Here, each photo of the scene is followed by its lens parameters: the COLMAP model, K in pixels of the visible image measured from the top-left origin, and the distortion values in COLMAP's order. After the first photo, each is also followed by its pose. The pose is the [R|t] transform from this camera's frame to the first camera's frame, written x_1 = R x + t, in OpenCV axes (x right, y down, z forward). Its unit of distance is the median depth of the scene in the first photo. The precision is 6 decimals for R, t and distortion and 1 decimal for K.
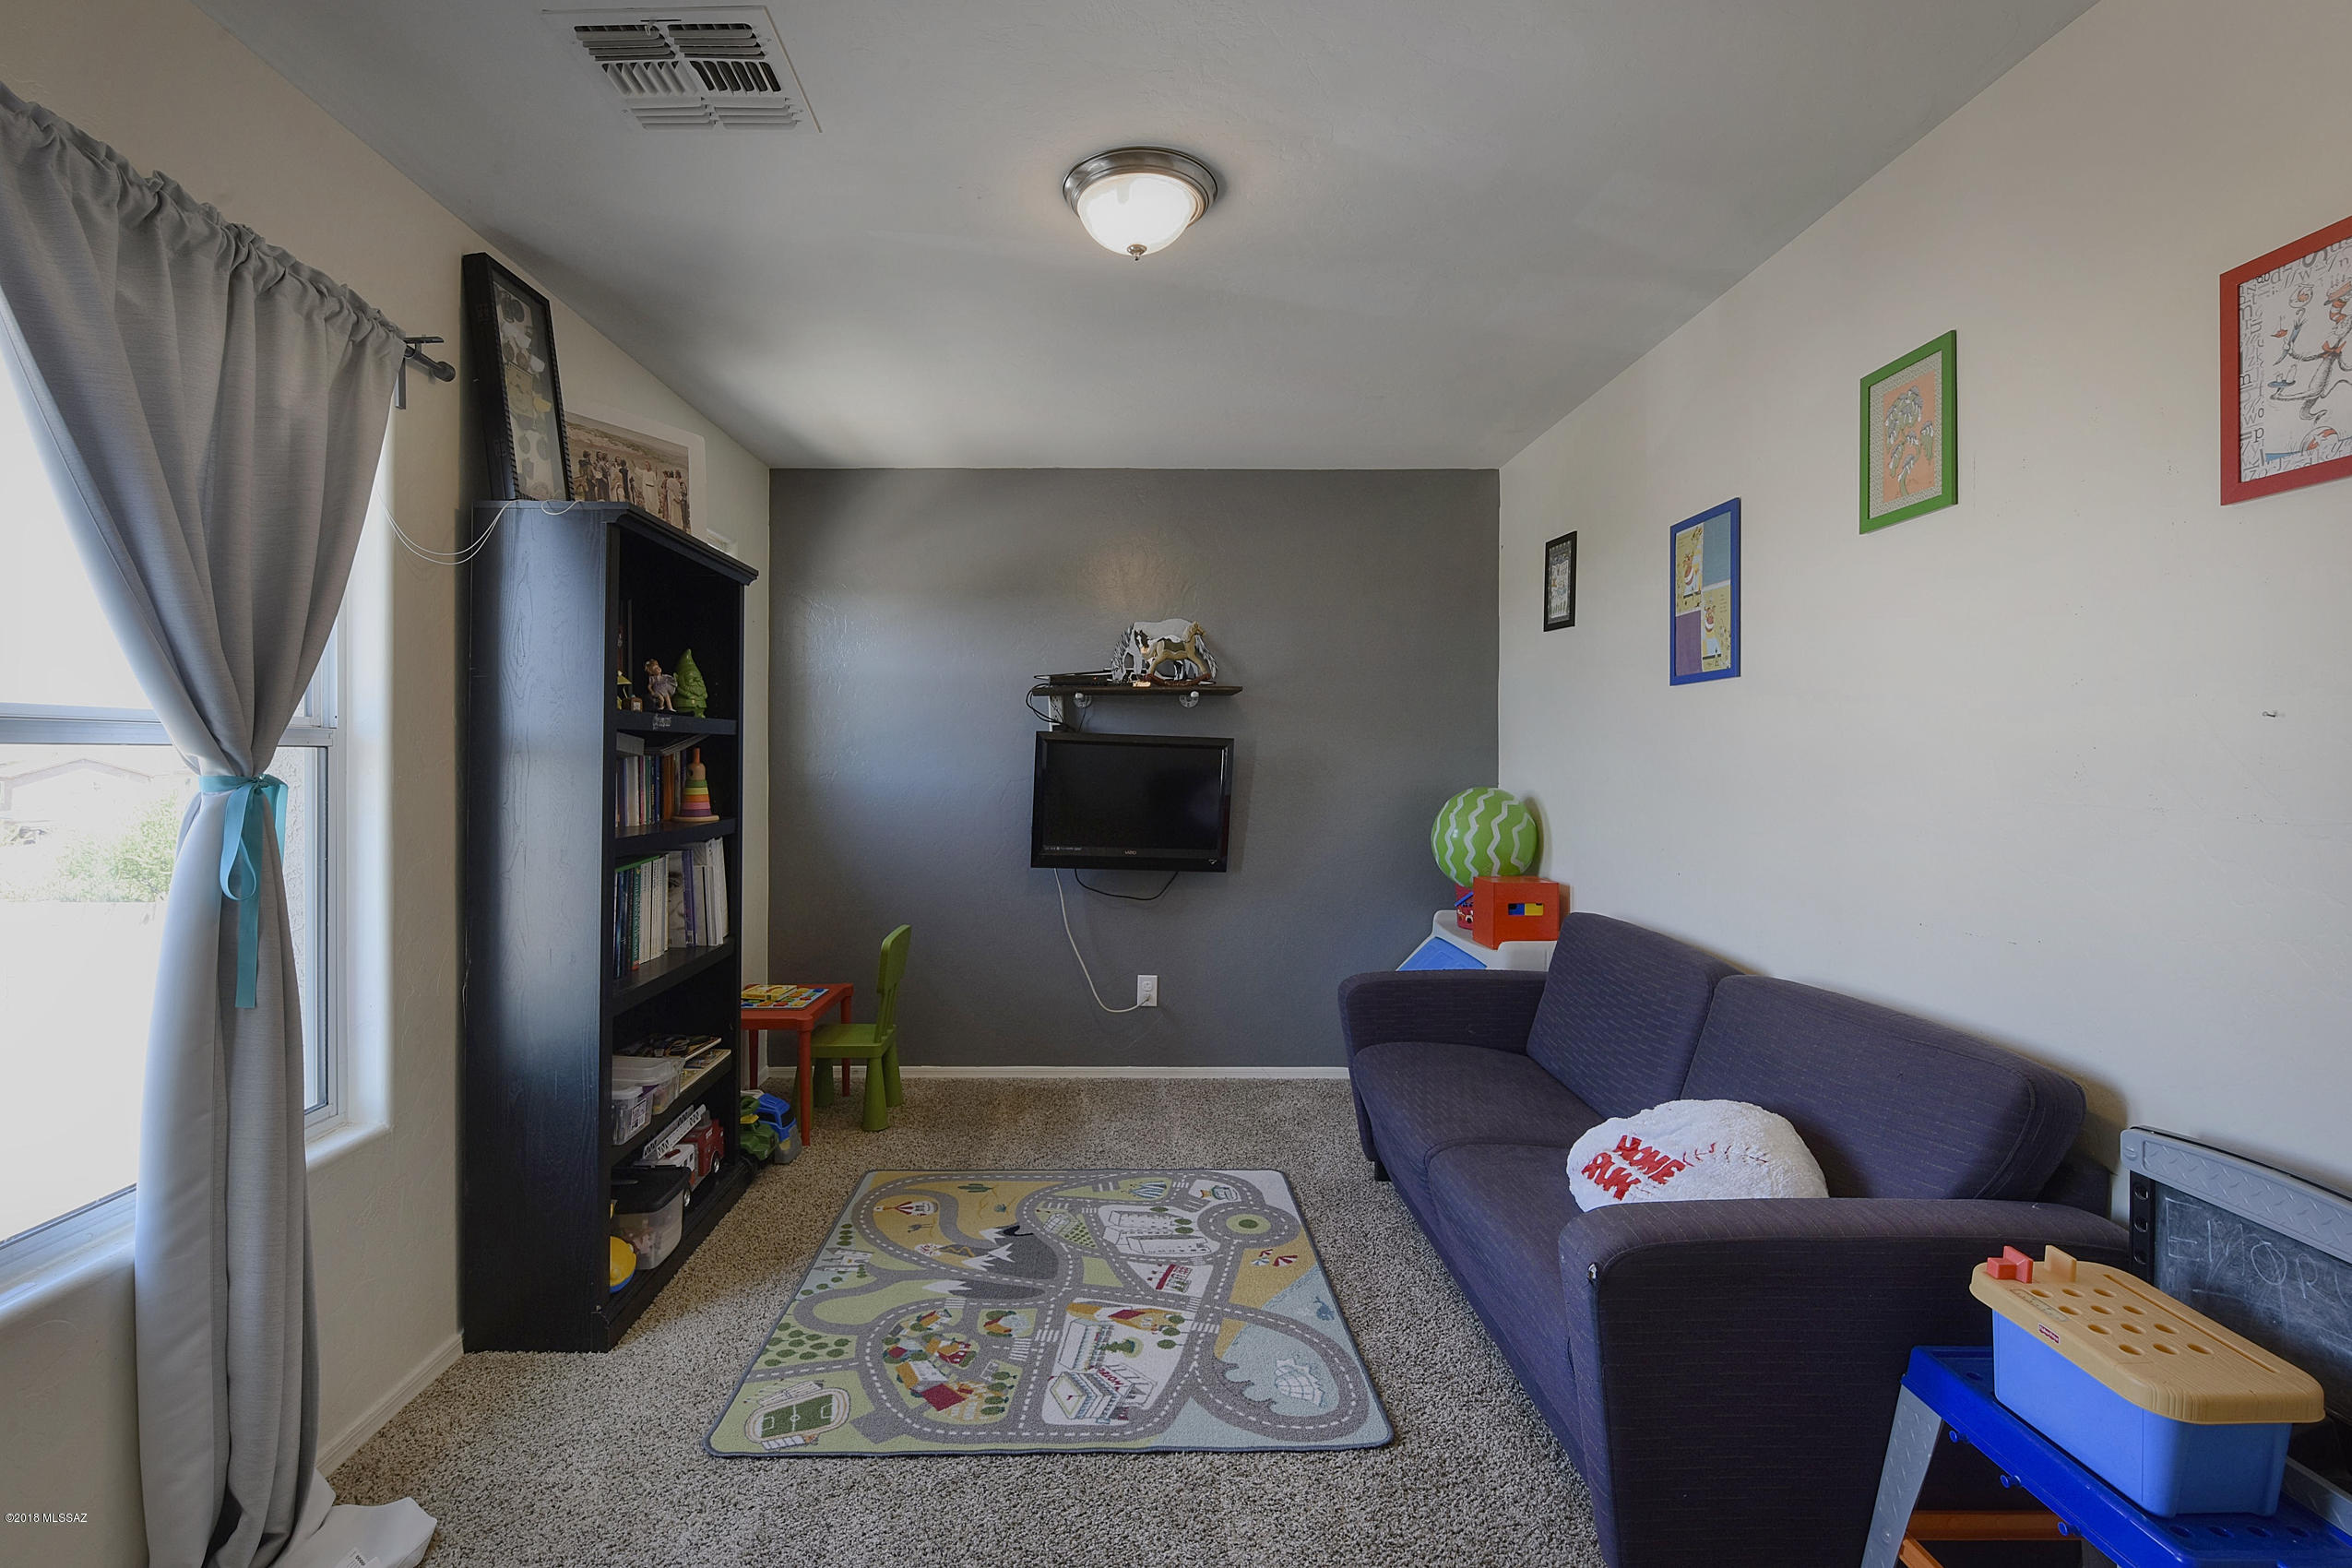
lens RADIAL K [[1114.6, 0, 1099.9], [0, 1114.6, 757.2], [0, 0, 1]] dist [0.000393, -0.013242]
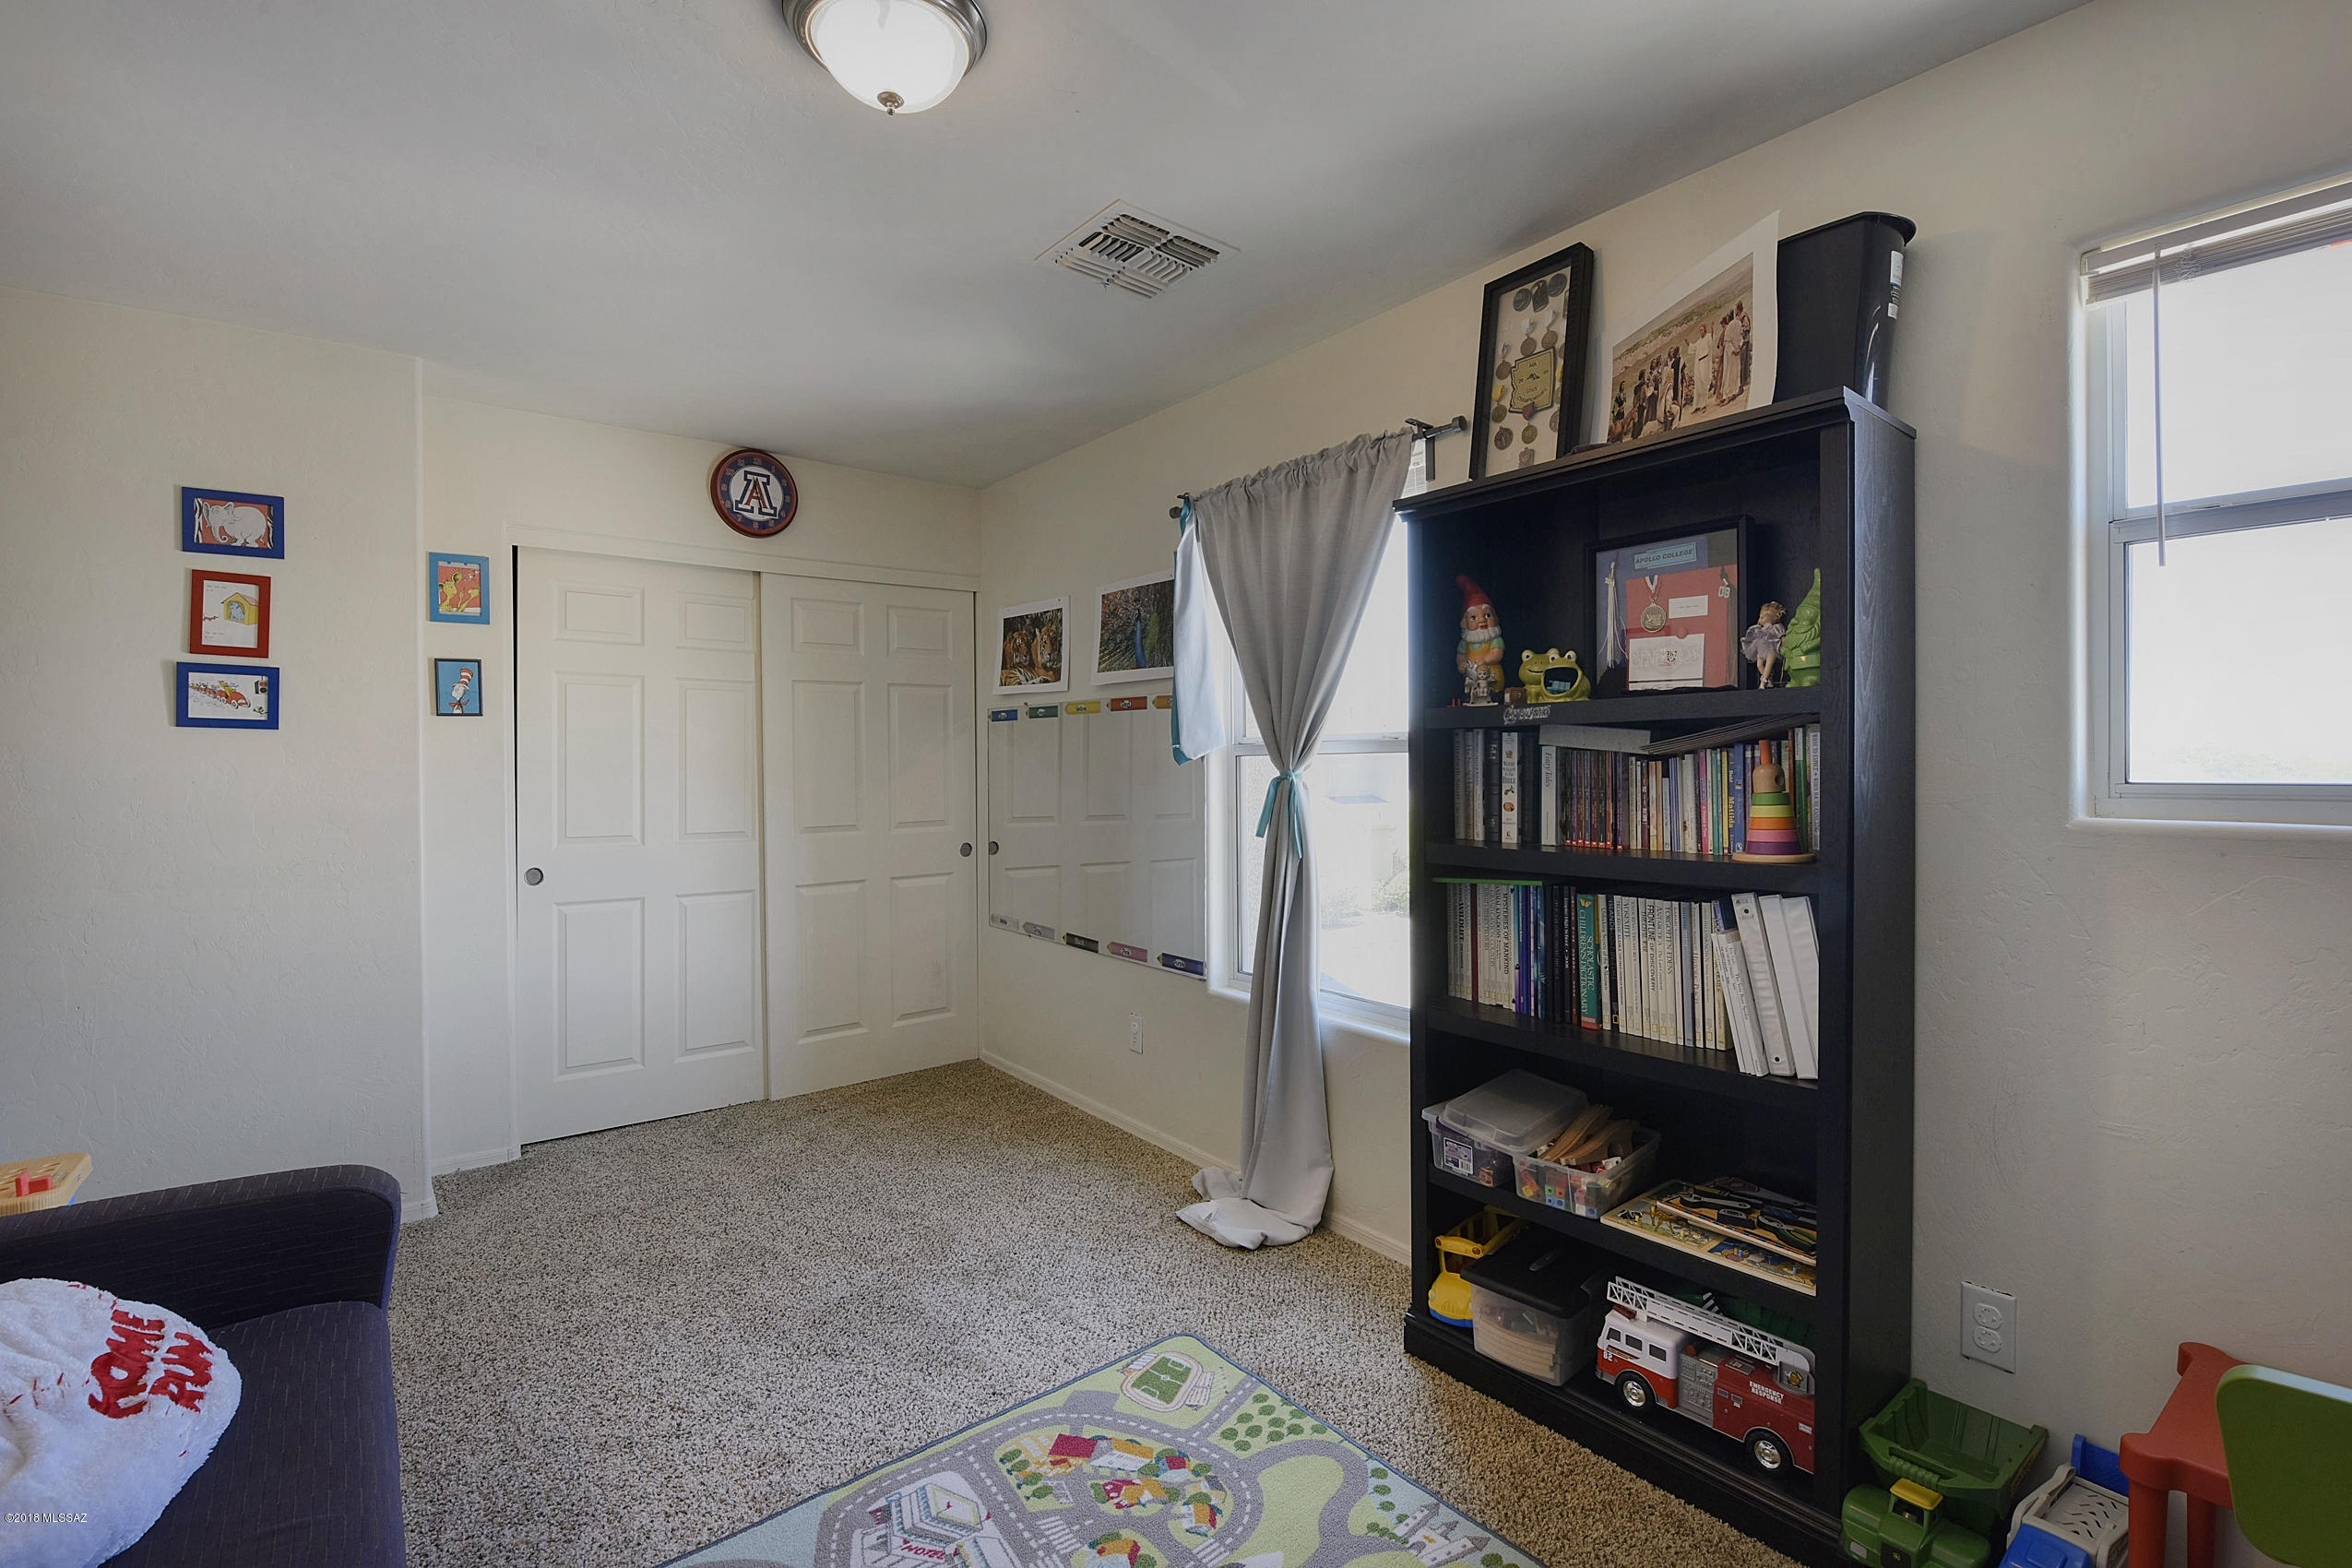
lens RADIAL K [[1010.8, 0, 1123.9], [0, 1010.8, 760.3], [0, 0, 1]] dist [-0.000886, -0.009142]
pose [[-0.796209, 0.007195, -0.604979, 0.274955], [0.010718, 0.999940, -0.002213, 0.000522], [0.604927, -0.008247, -0.796238, 1.410504]]
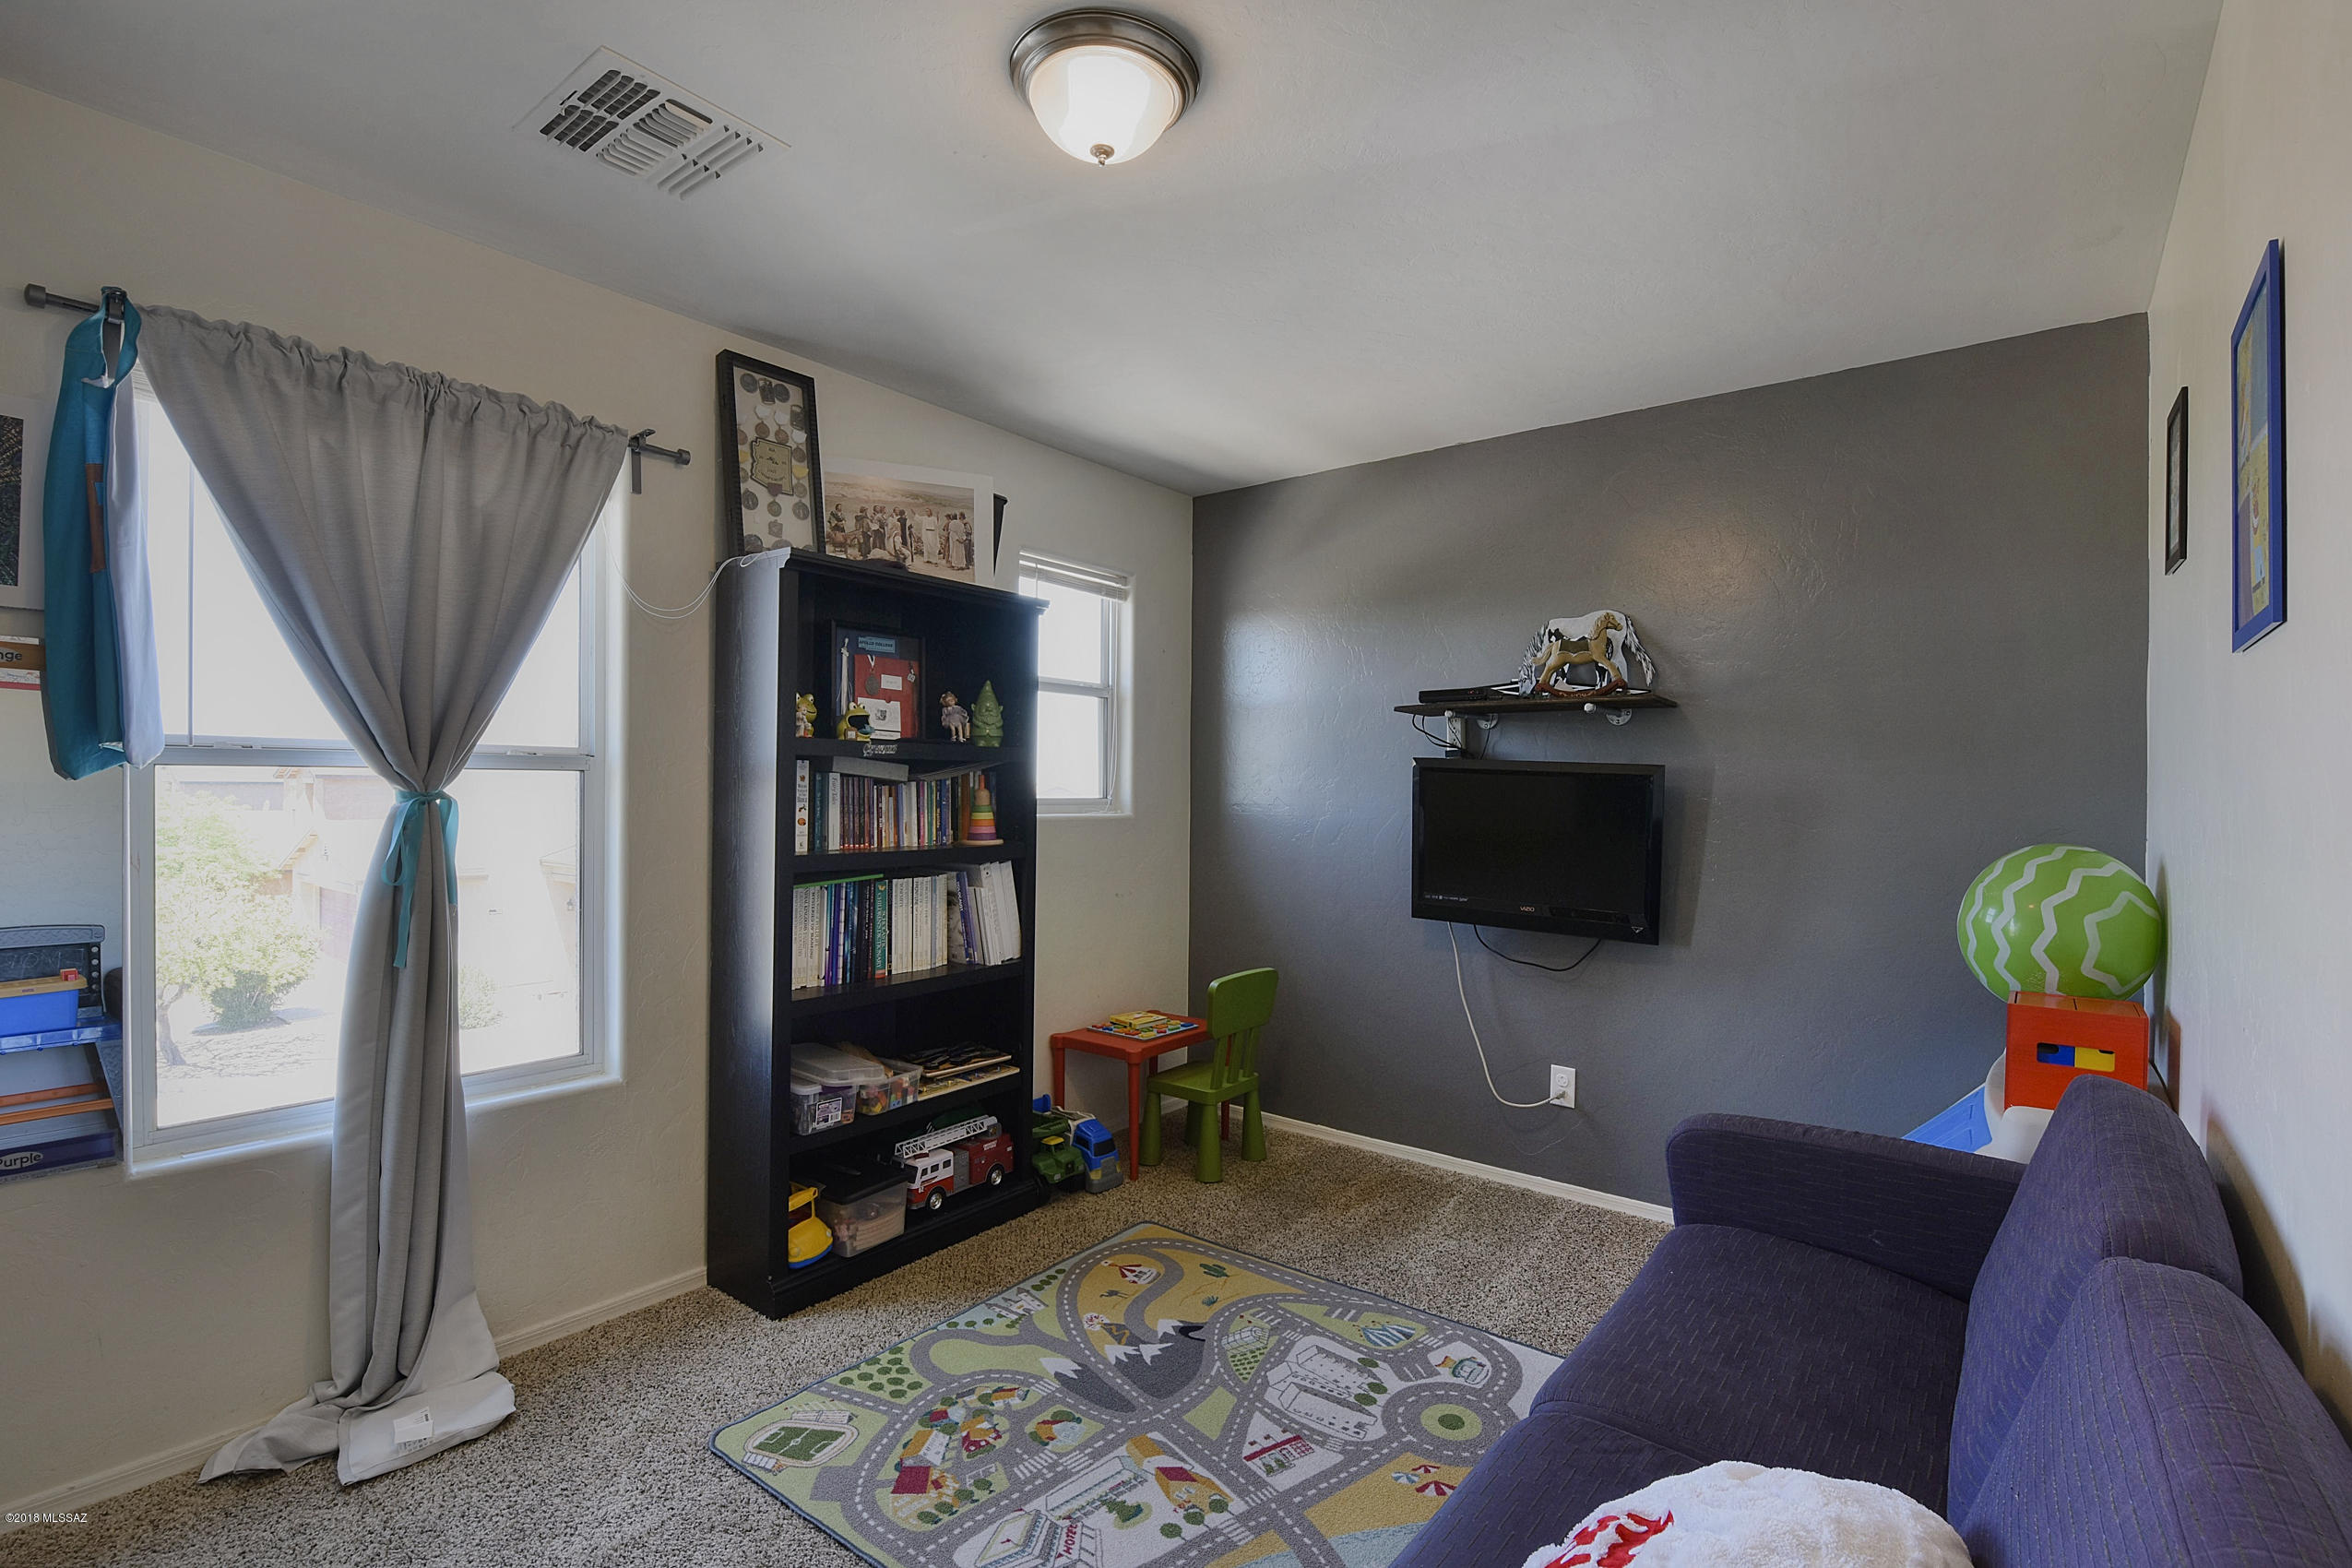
lens RADIAL K [[1093.7, 0, 1183.1], [0, 1093.7, 784.4], [0, 0, 1]] dist [-0.007133, -0.000655]
pose [[0.785558, 0.007020, -0.618748, 0.482999], [-0.010585, 0.999942, -0.002094, 0.001461], [0.618697, 0.008194, 0.785587, 0.354745]]
